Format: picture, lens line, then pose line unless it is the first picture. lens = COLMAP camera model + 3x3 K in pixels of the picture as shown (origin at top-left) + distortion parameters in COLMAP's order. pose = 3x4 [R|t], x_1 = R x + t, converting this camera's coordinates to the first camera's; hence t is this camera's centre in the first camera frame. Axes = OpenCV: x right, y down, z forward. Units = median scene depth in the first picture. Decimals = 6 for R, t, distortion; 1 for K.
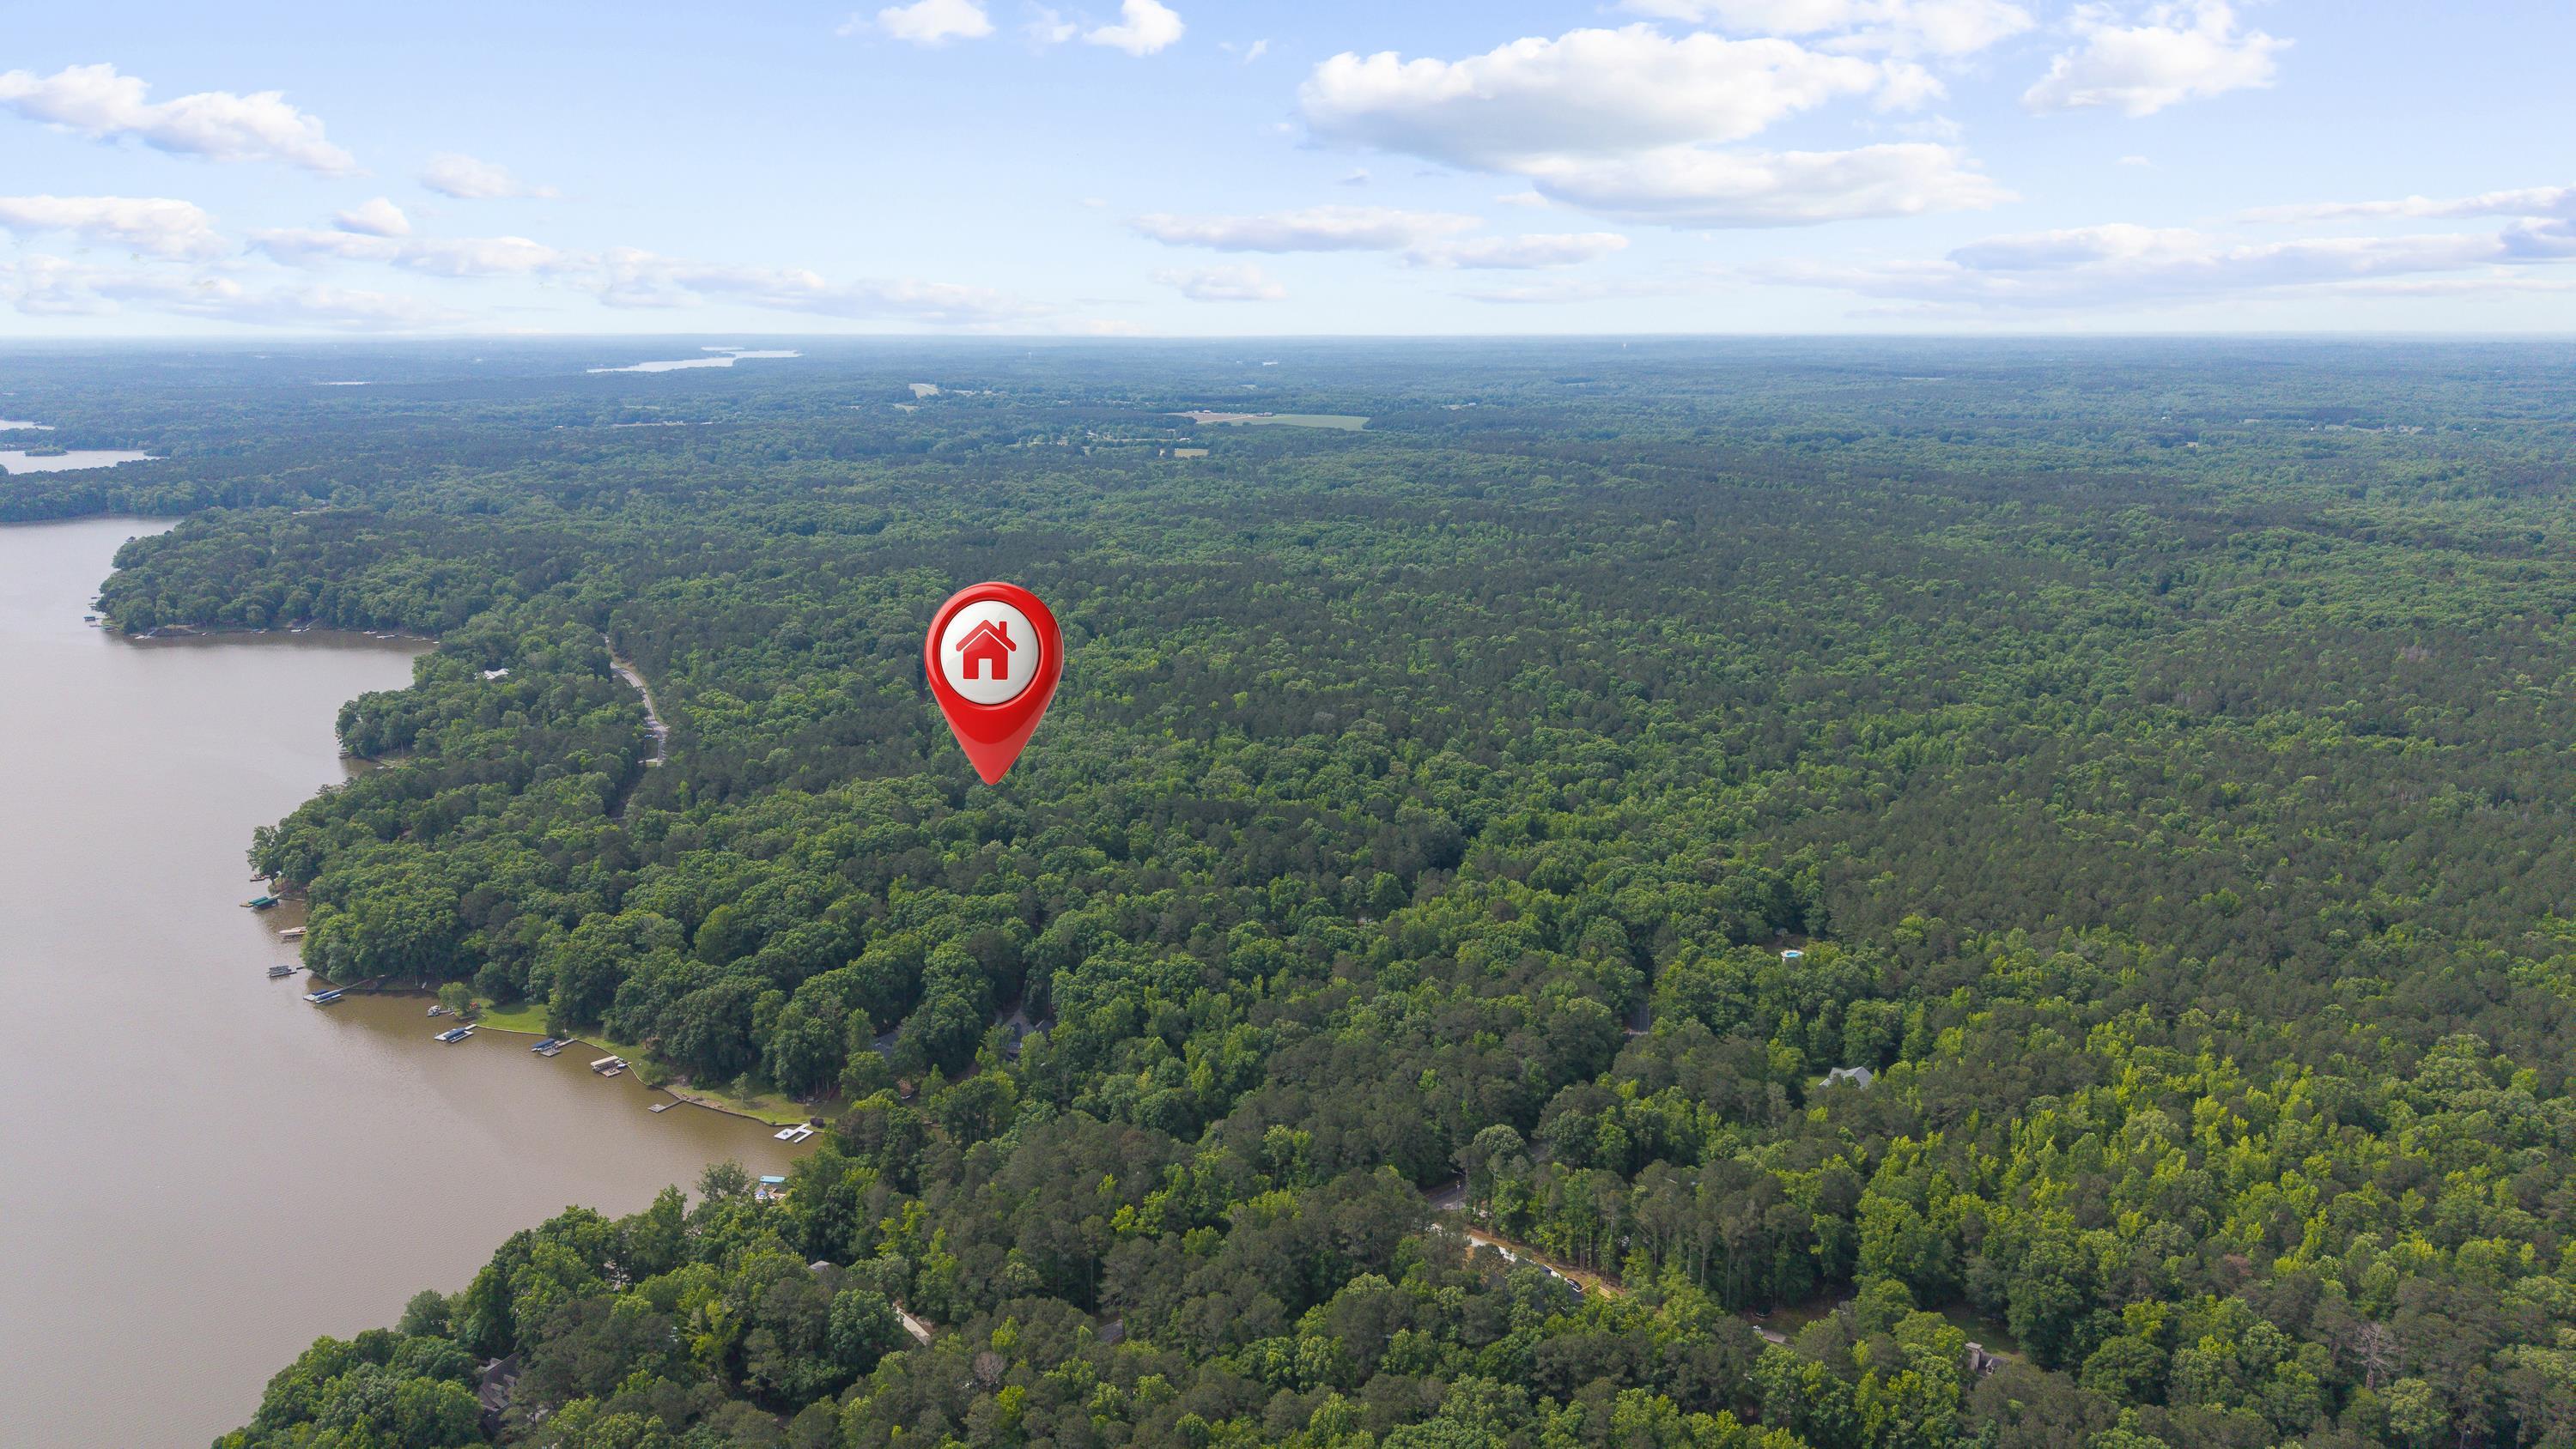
lens RADIAL K [[1693.6, 0, 1288.0], [0, 1693.6, 724.5], [0, 0, 1]] dist [0.088700, -0.125599]
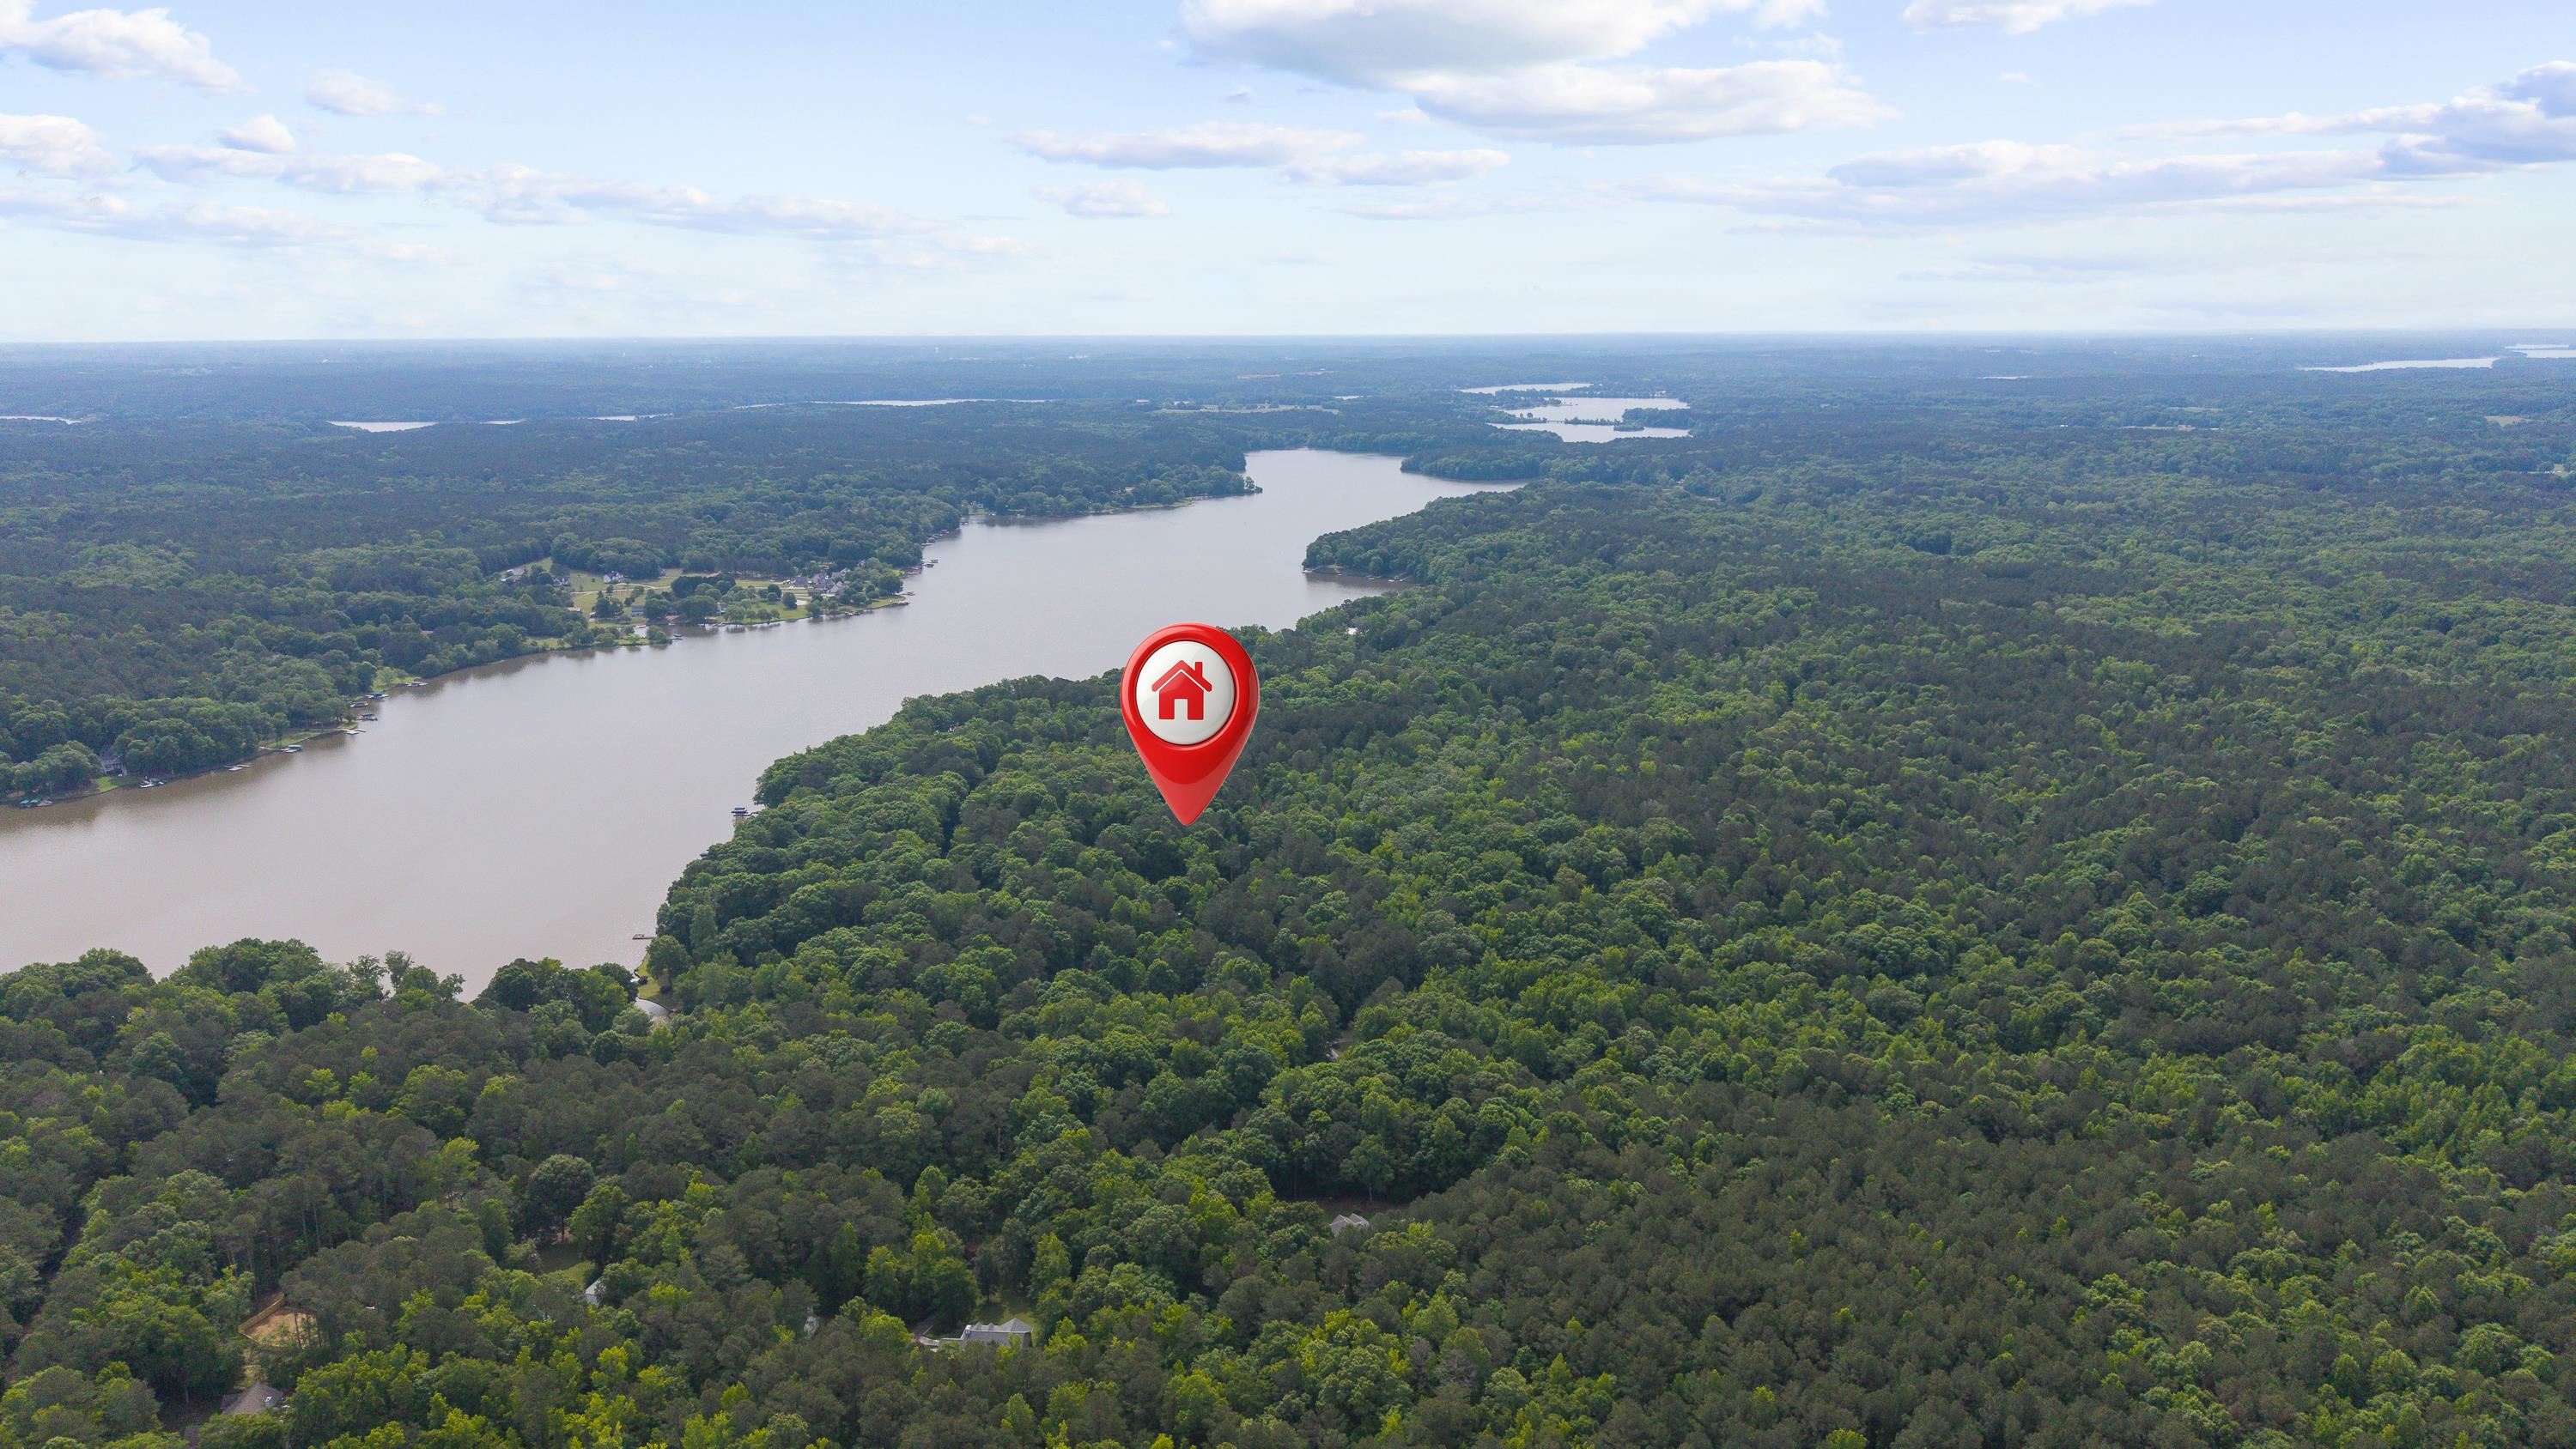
lens RADIAL K [[1693.6, 0, 1288.0], [0, 1693.6, 724.5], [0, 0, 1]] dist [0.088700, -0.125599]
pose [[0.573272, 0.184120, -0.798410, 0.576245], [-0.180649, 0.978849, 0.096022, -0.091481], [0.799203, 0.089186, 0.594408, 0.380781]]
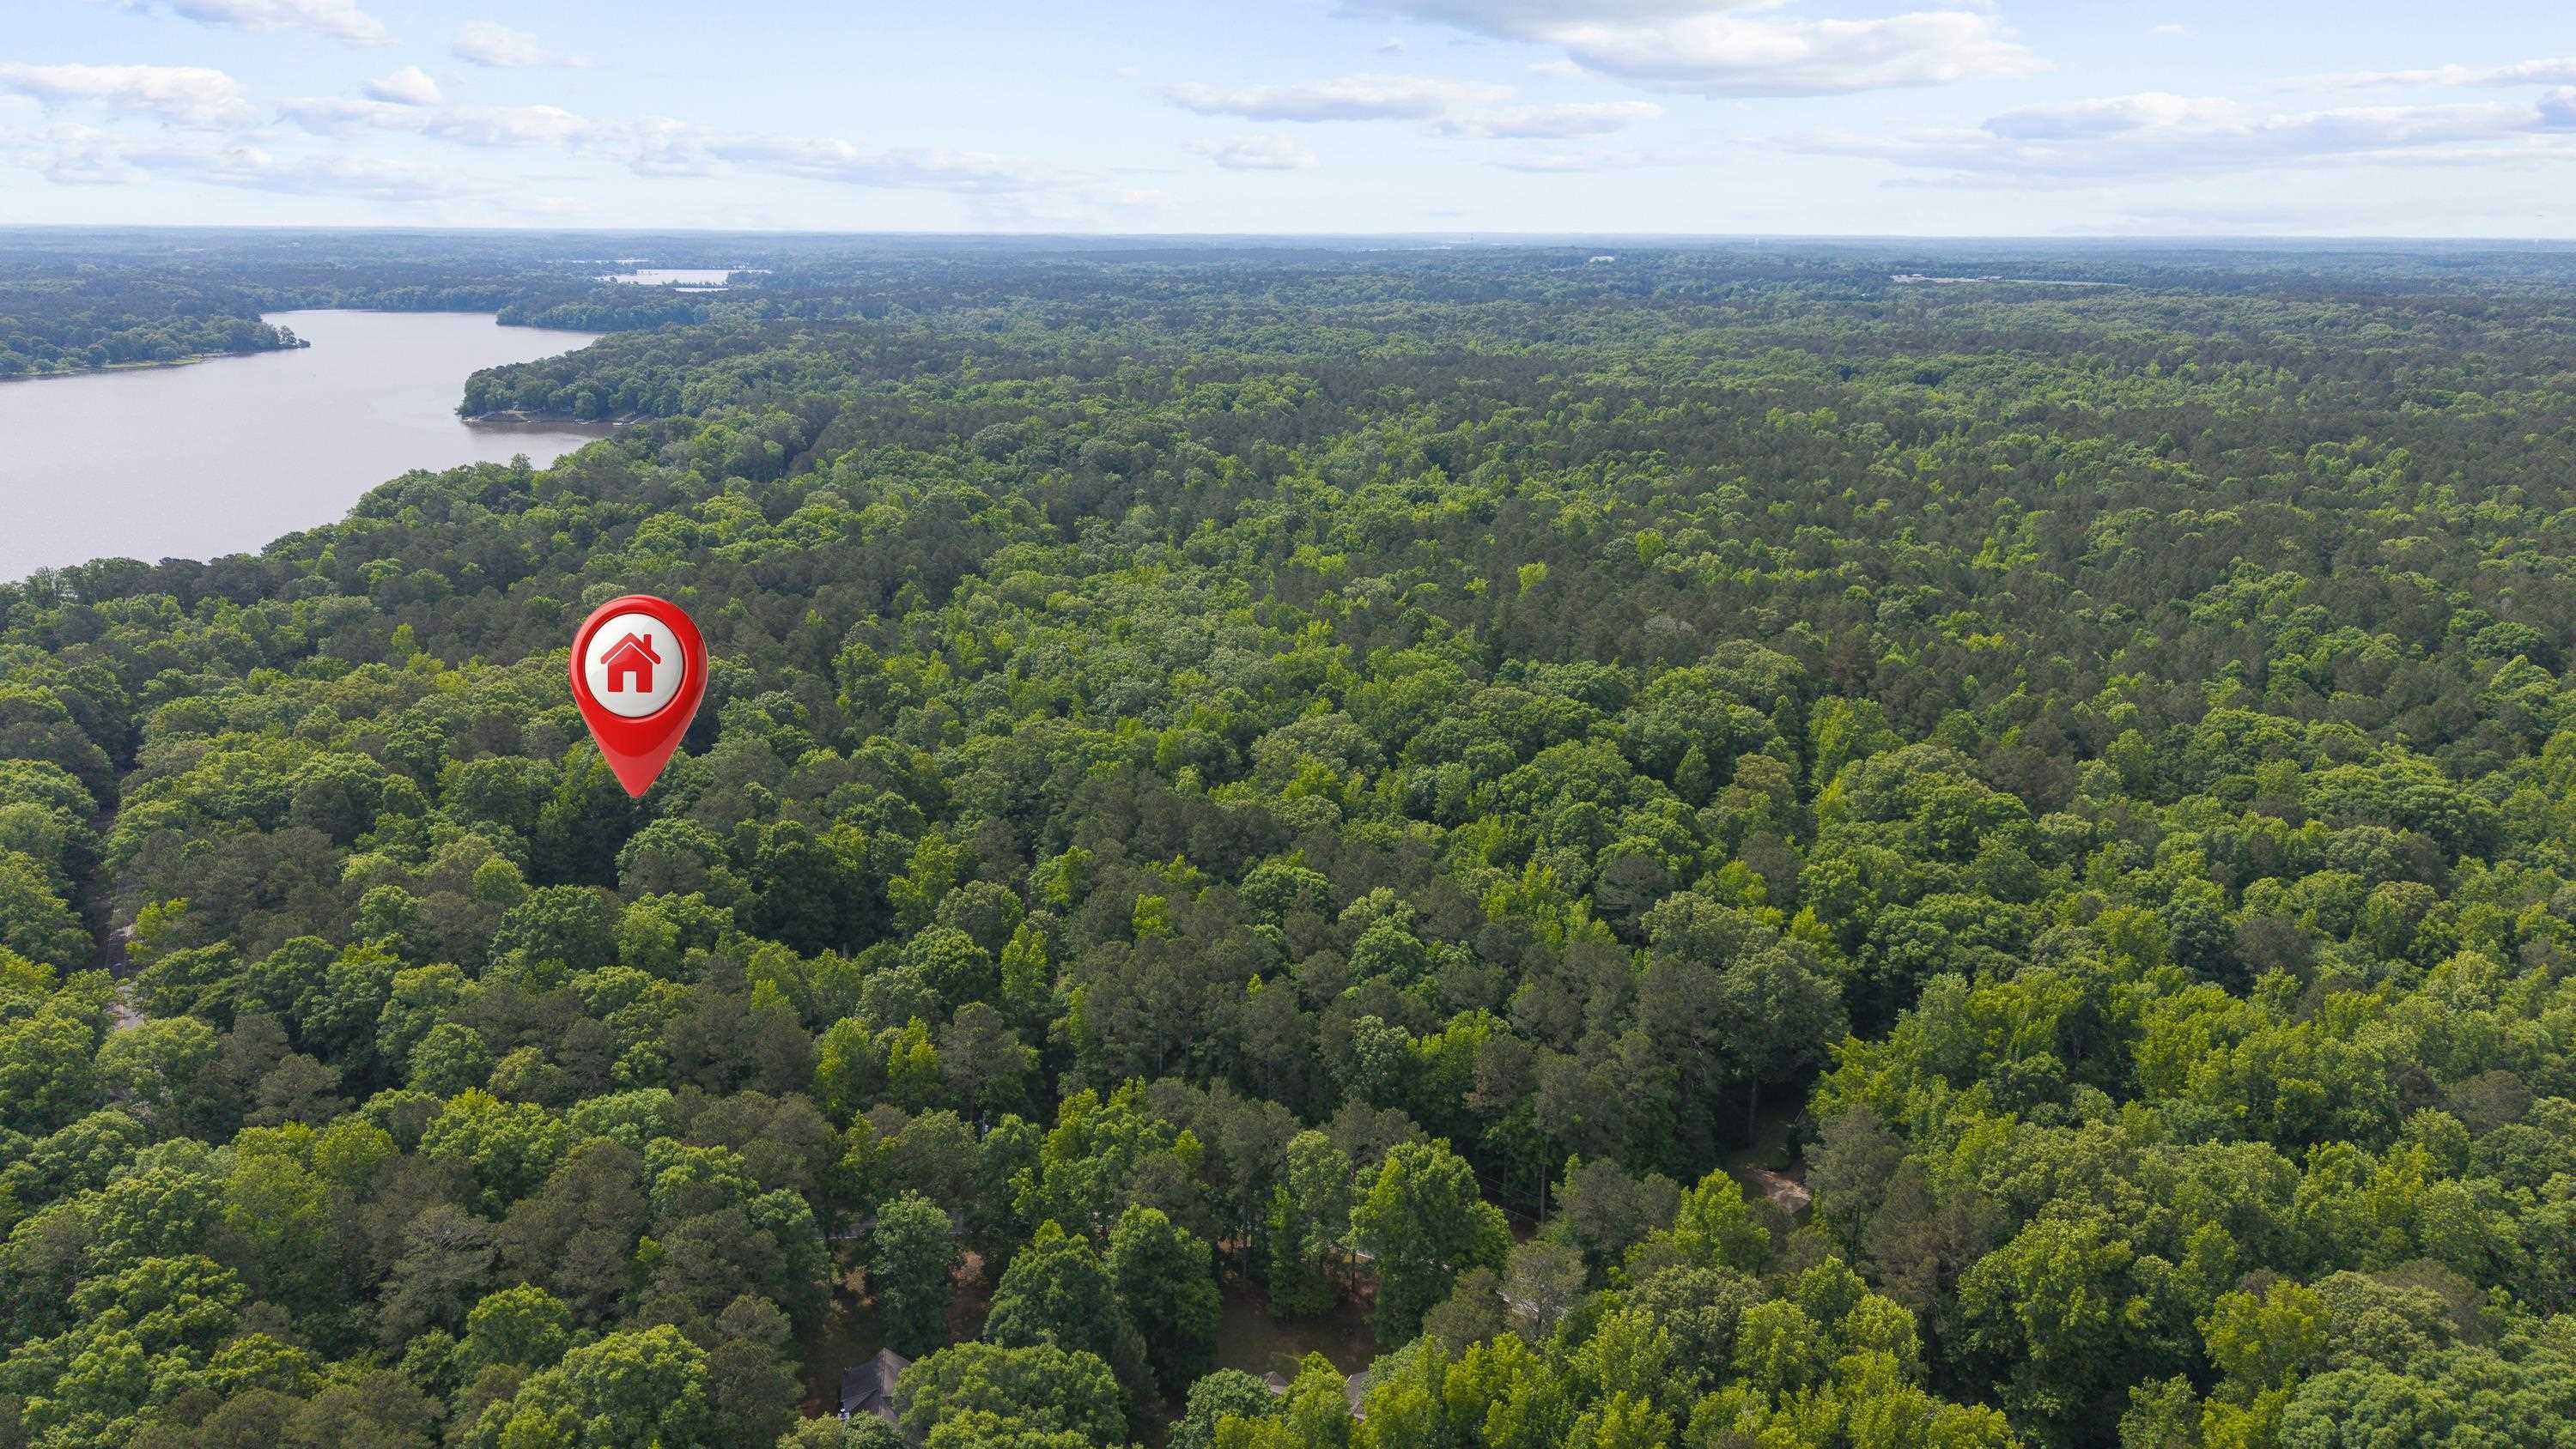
lens RADIAL K [[1714.3, 0, 1288.0], [0, 1714.3, 724.5], [0, 0, 1]] dist [0.037523, -0.048046]
pose [[0.913888, 0.118453, -0.388300, 0.108815], [-0.098028, 0.992570, 0.072073, -0.002162], [0.393952, -0.027802, 0.918710, 0.562380]]
